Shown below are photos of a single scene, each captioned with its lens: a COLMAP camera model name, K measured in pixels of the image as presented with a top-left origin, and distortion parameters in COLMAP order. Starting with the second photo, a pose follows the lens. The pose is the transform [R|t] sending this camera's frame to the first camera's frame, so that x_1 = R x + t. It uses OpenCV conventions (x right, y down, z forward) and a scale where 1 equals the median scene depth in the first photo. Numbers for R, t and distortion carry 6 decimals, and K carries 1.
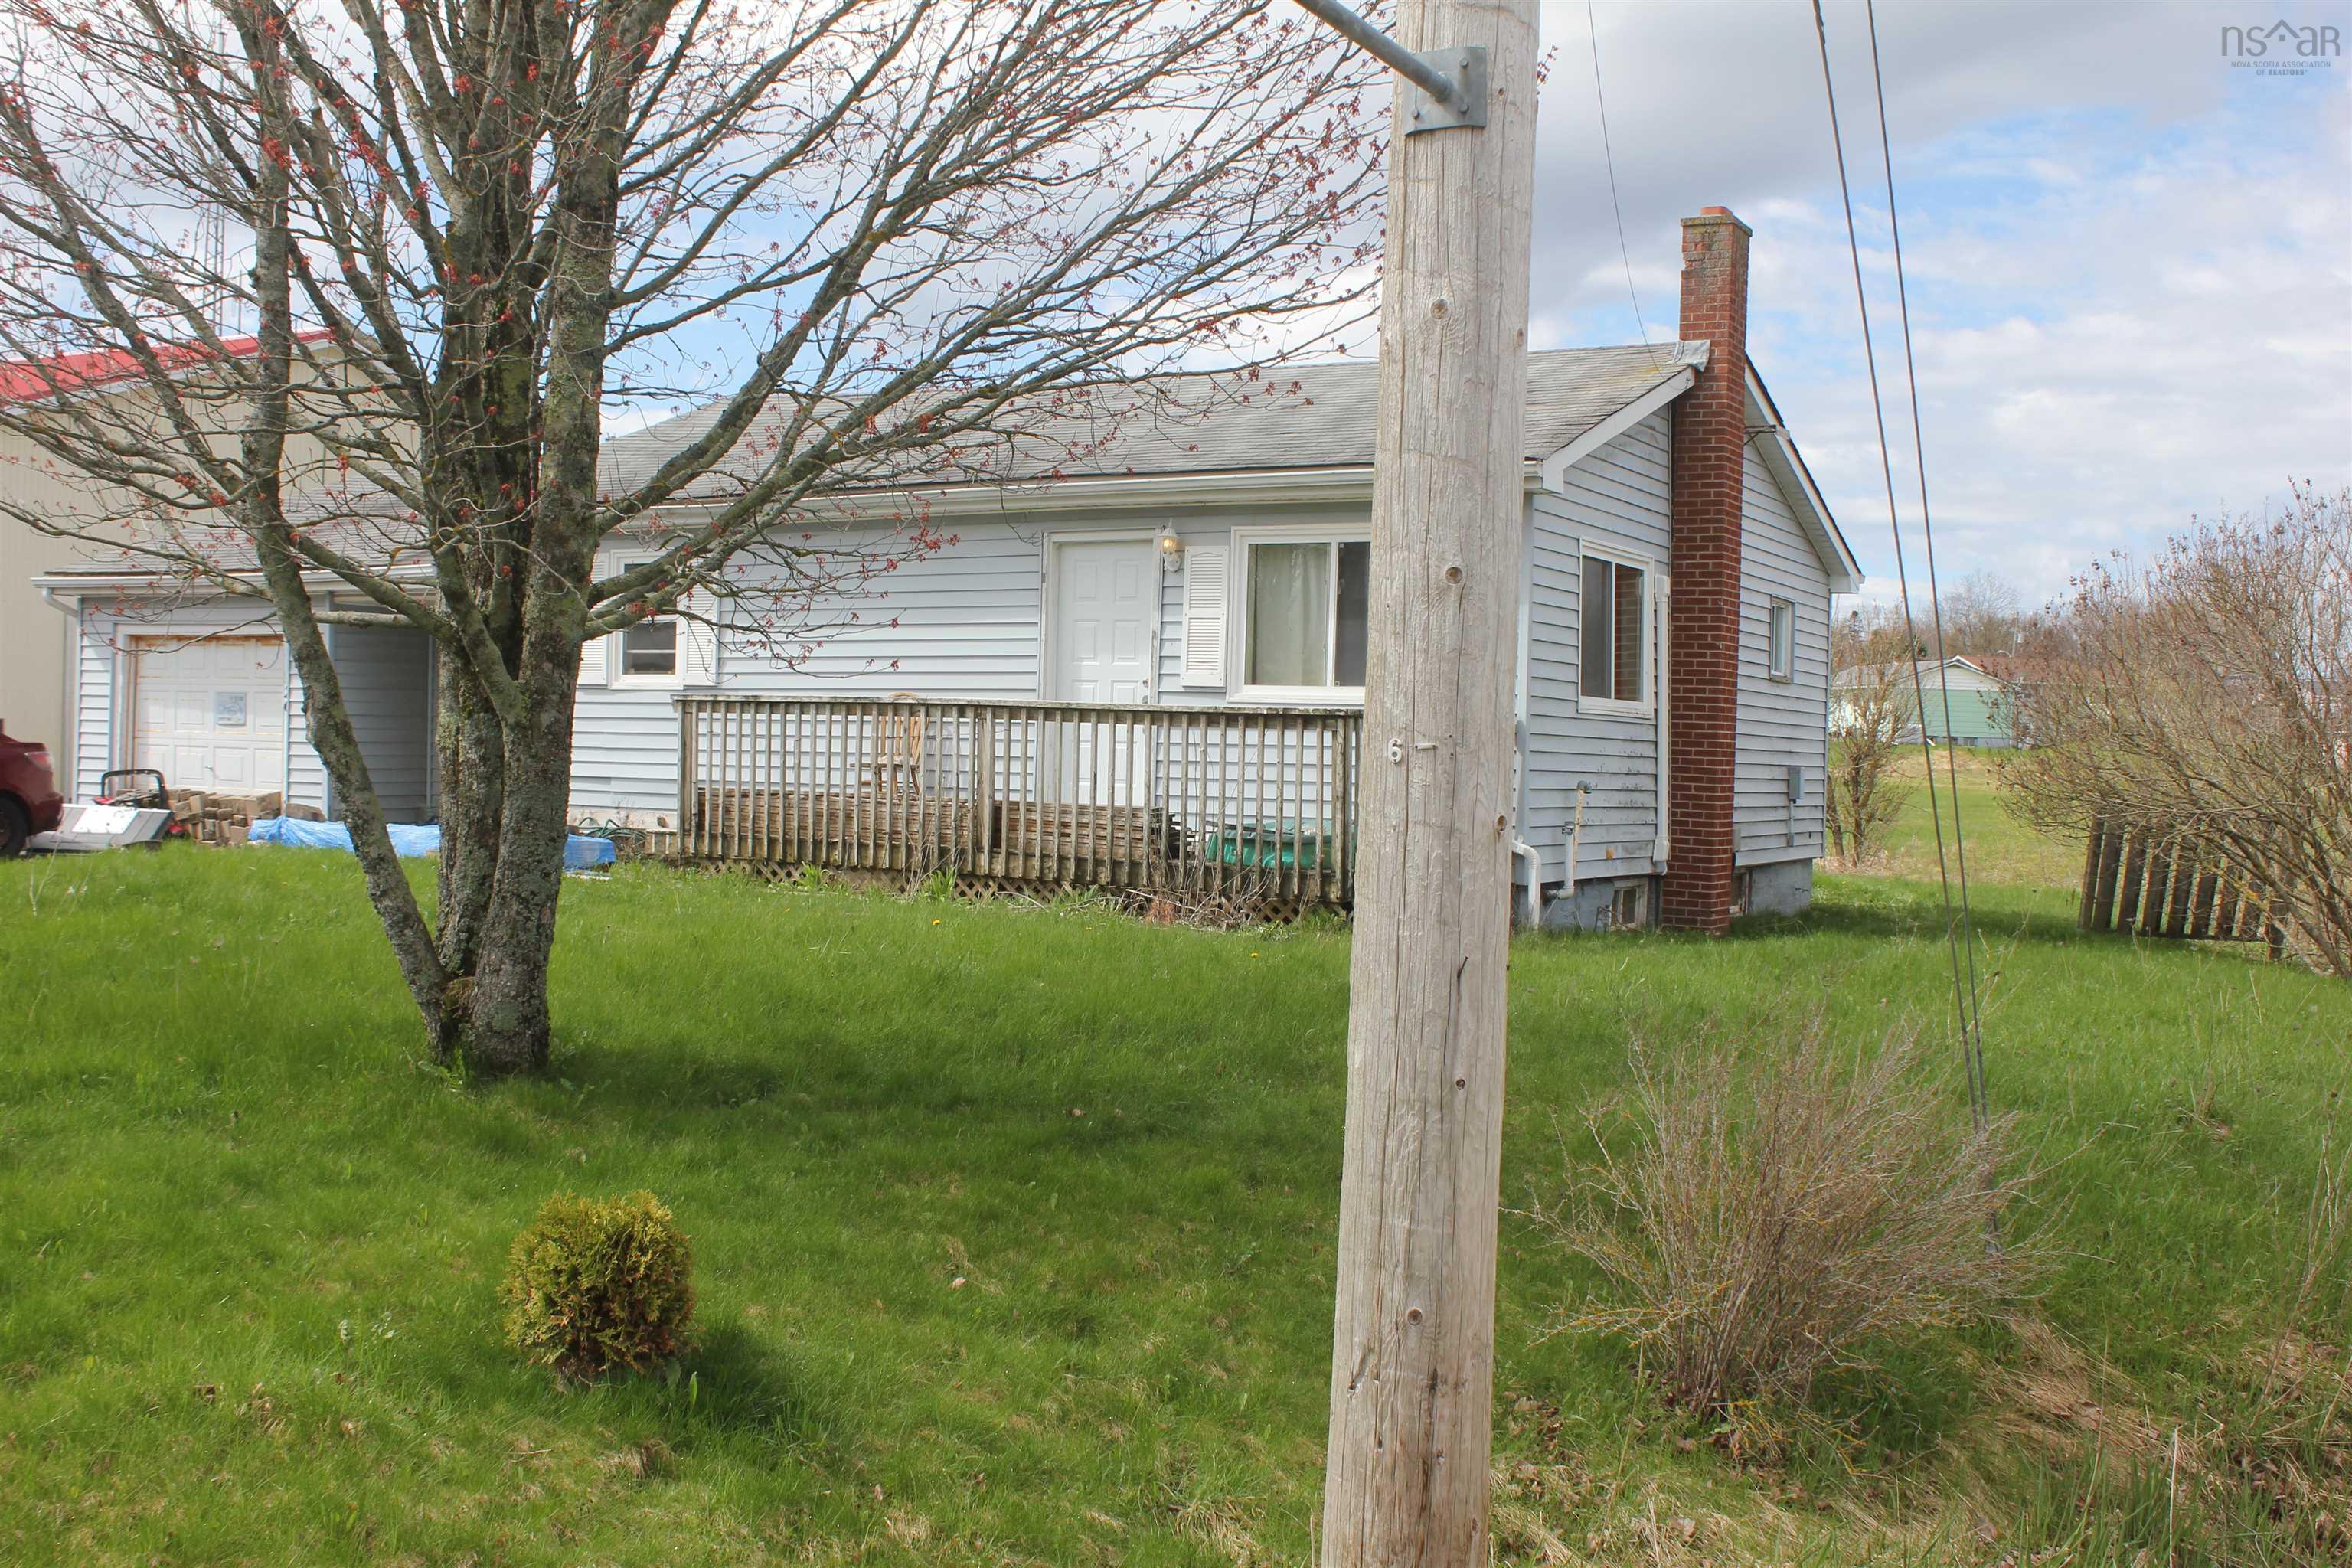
lens RADIAL K [[2343.9, 0, 1048.6], [0, 2343.9, 785.5], [0, 0, 1]] dist [0.001125, -0.128915]
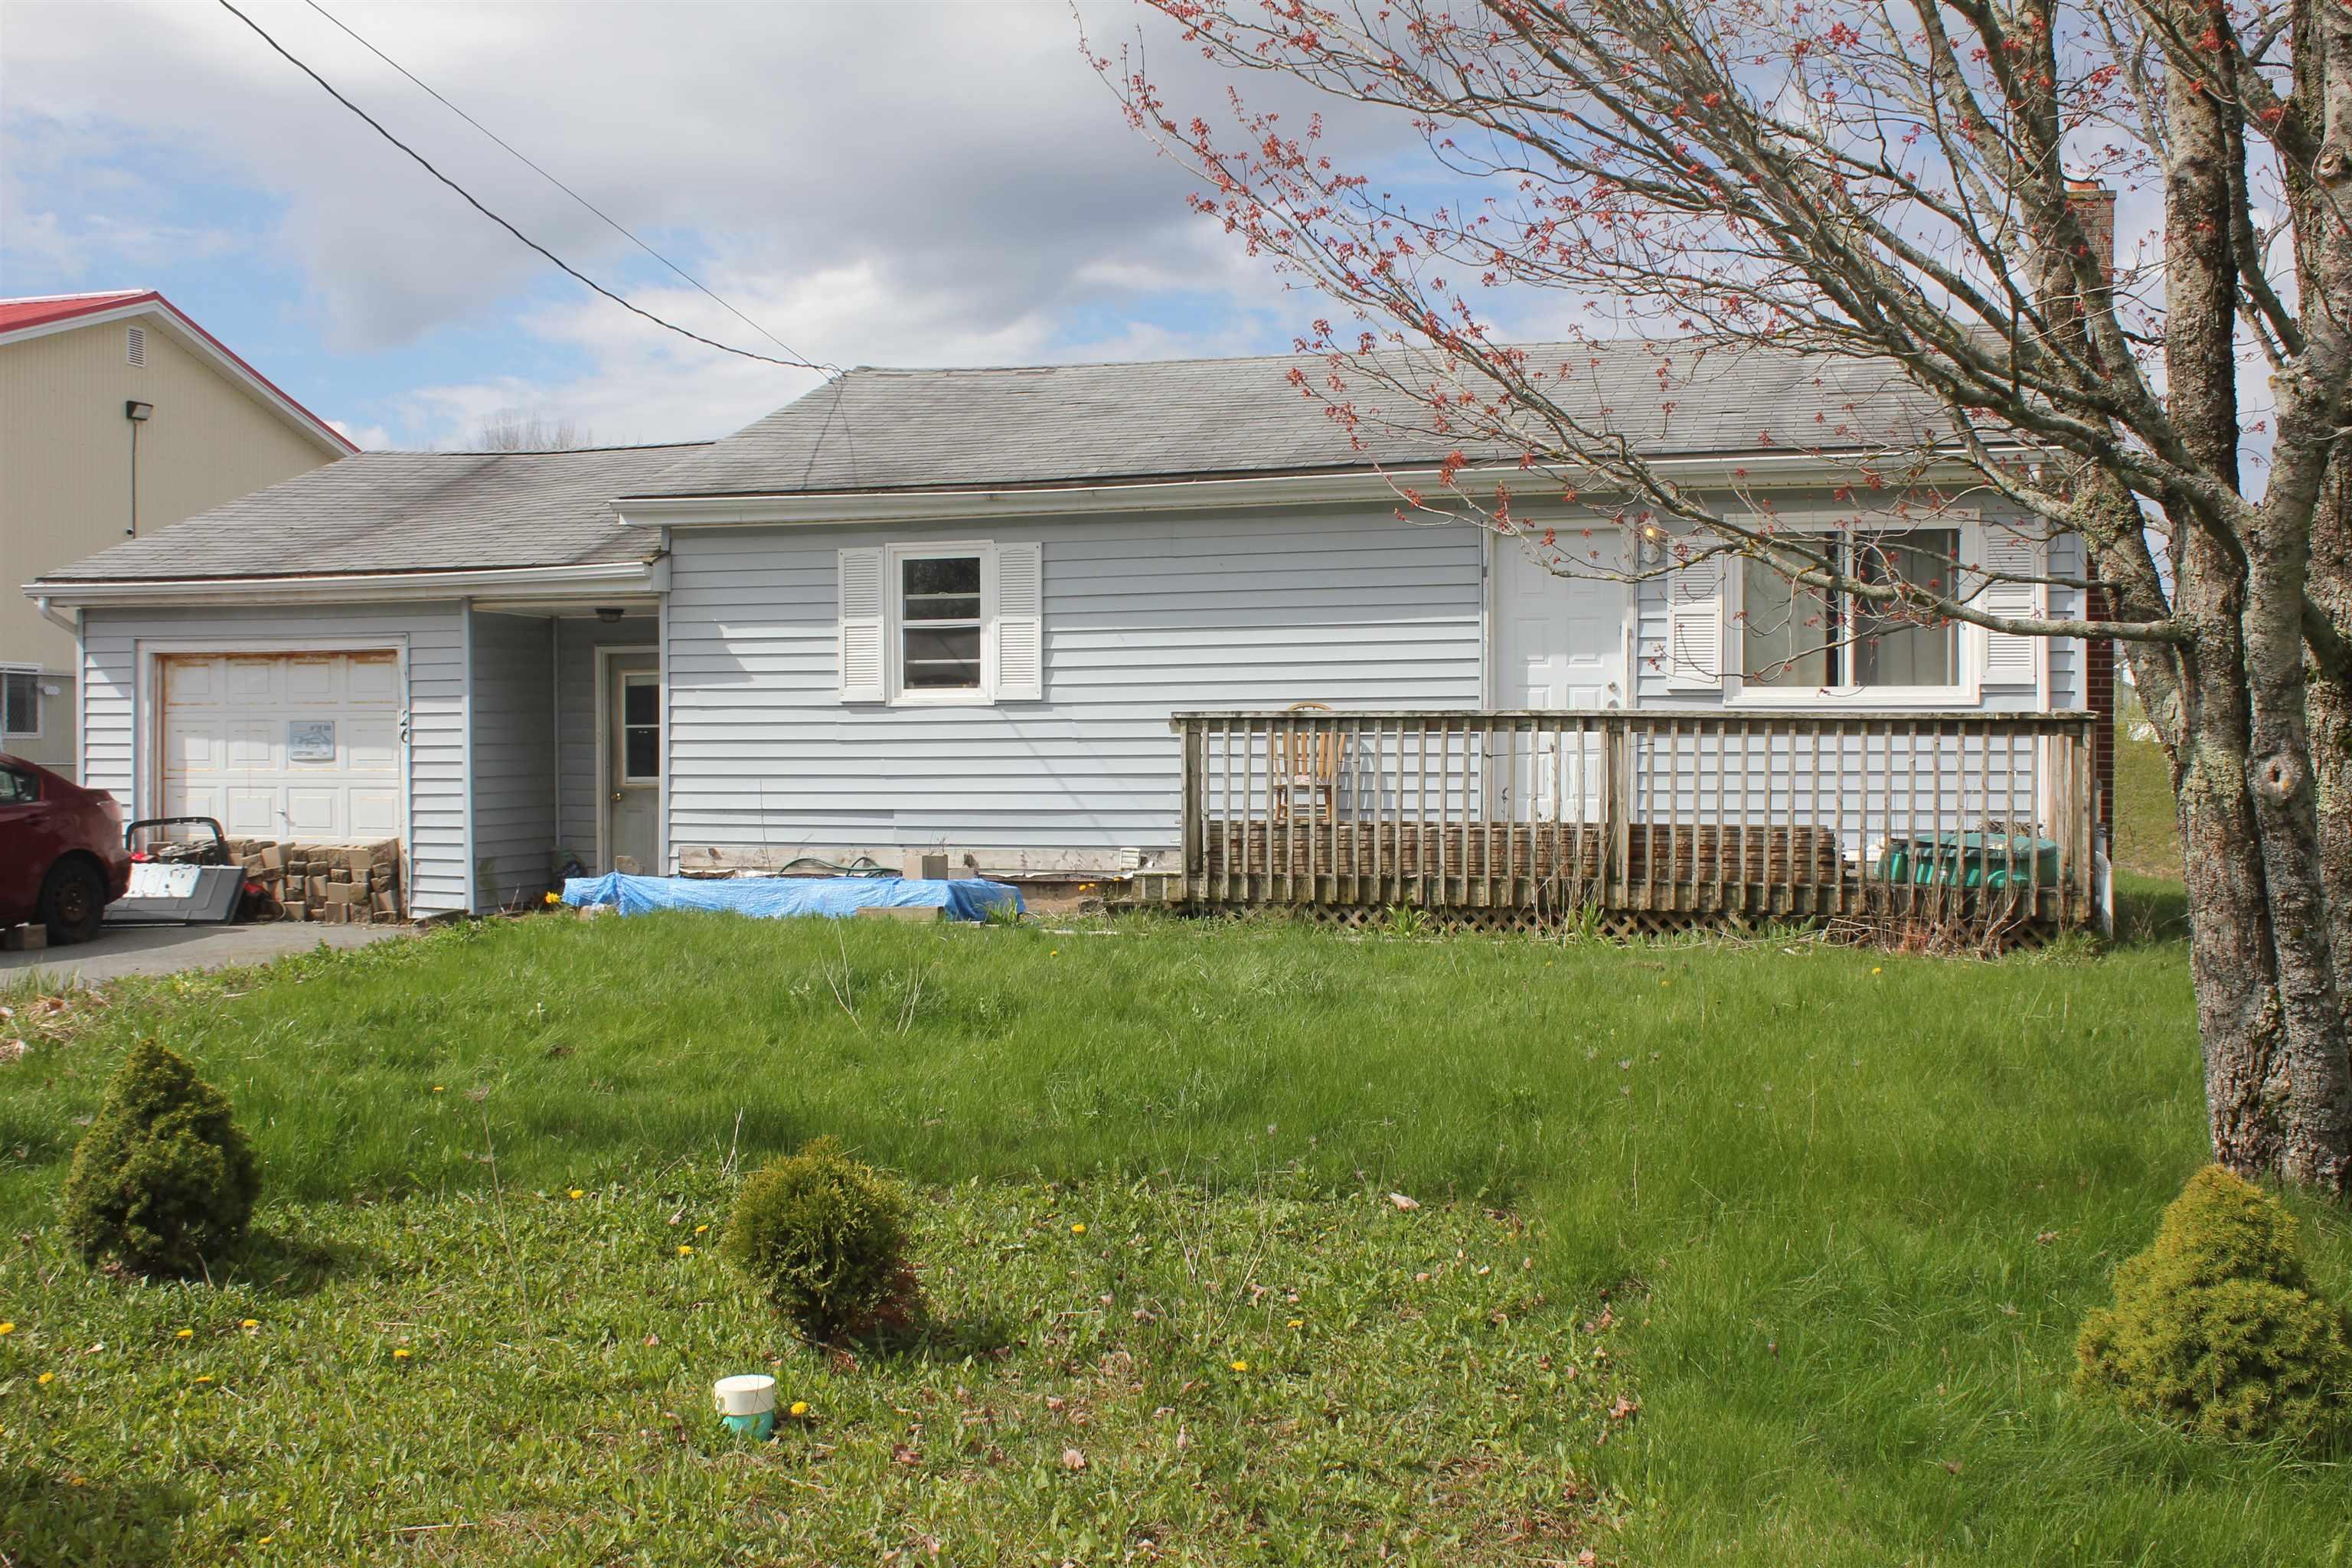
lens RADIAL K [[2341.1, 0, 1175.4], [0, 2341.1, 758.2], [0, 0, 1]] dist [-0.084358, 0.009008]
pose [[0.962317, -0.029714, 0.270303, -0.371607], [0.032072, 0.999476, -0.004309, -0.017764], [-0.270034, 0.012816, 0.962766, 0.175601]]
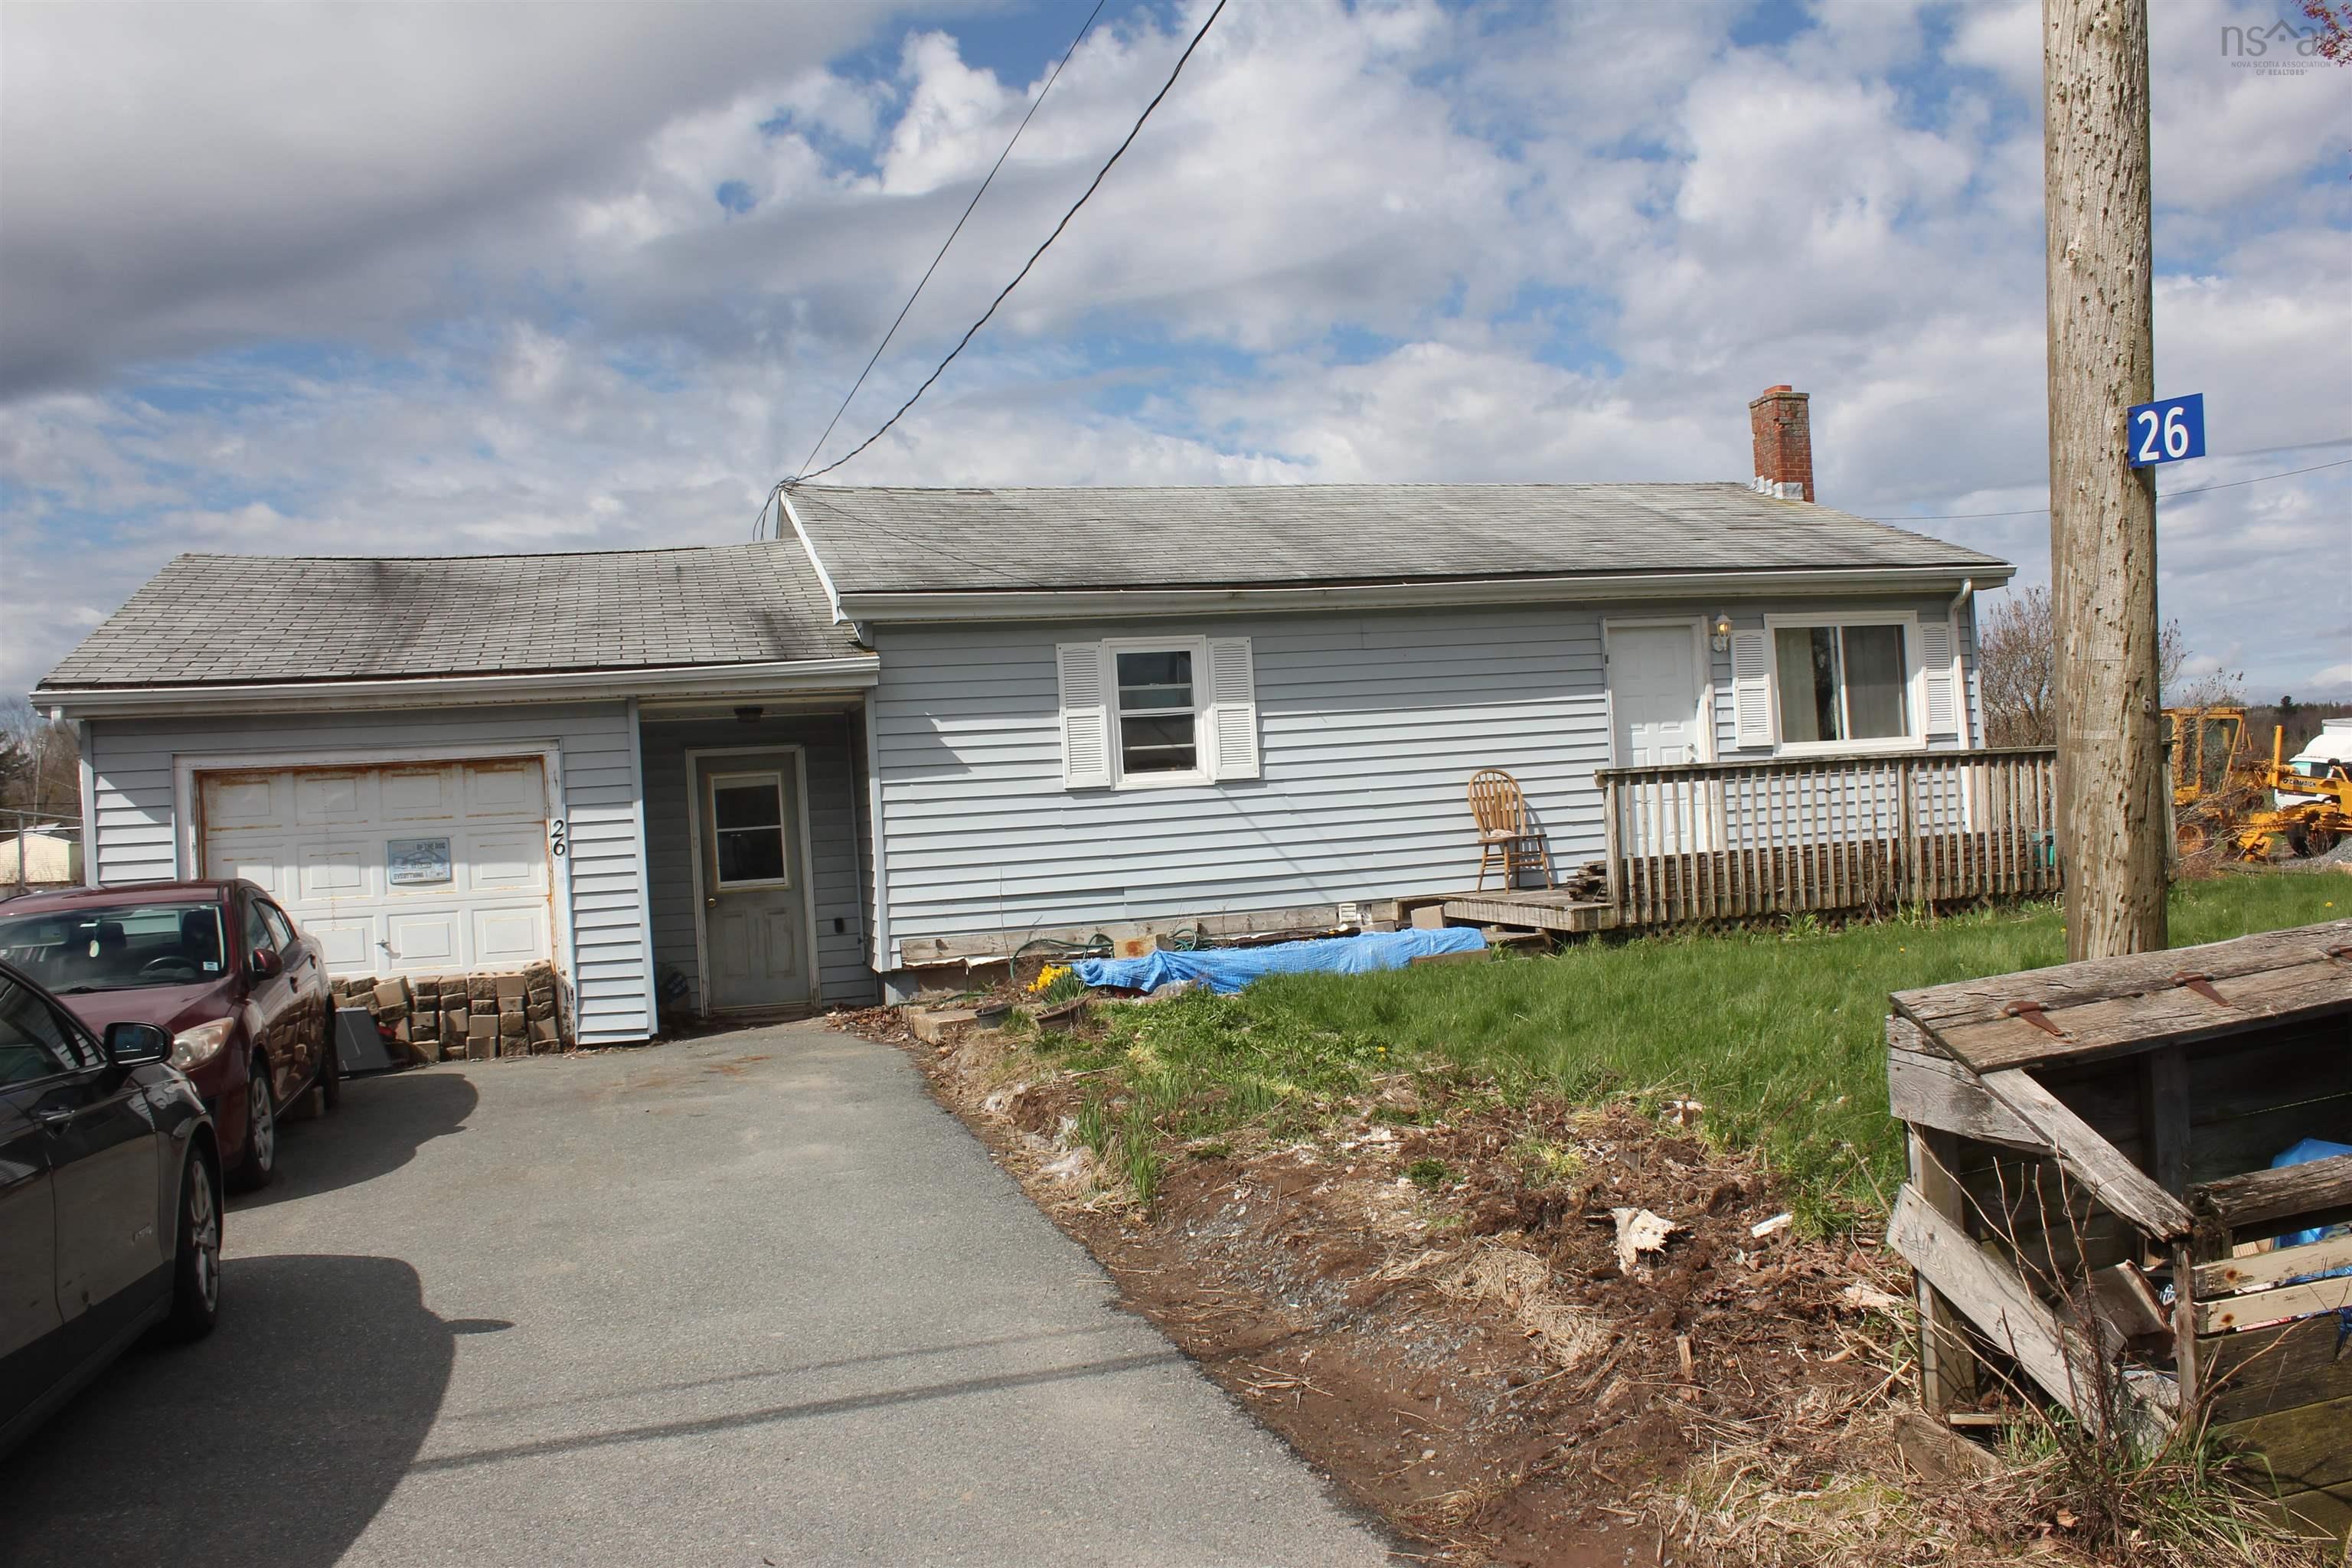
lens RADIAL K [[1950.6, 0, 1175.6], [0, 1950.6, 739.3], [0, 0, 1]] dist [-0.145878, 0.113299]
pose [[0.660804, -0.033330, 0.749818, -0.864409], [0.091187, 0.995178, -0.036126, -0.036620], [-0.744999, 0.092245, 0.660657, 0.558710]]
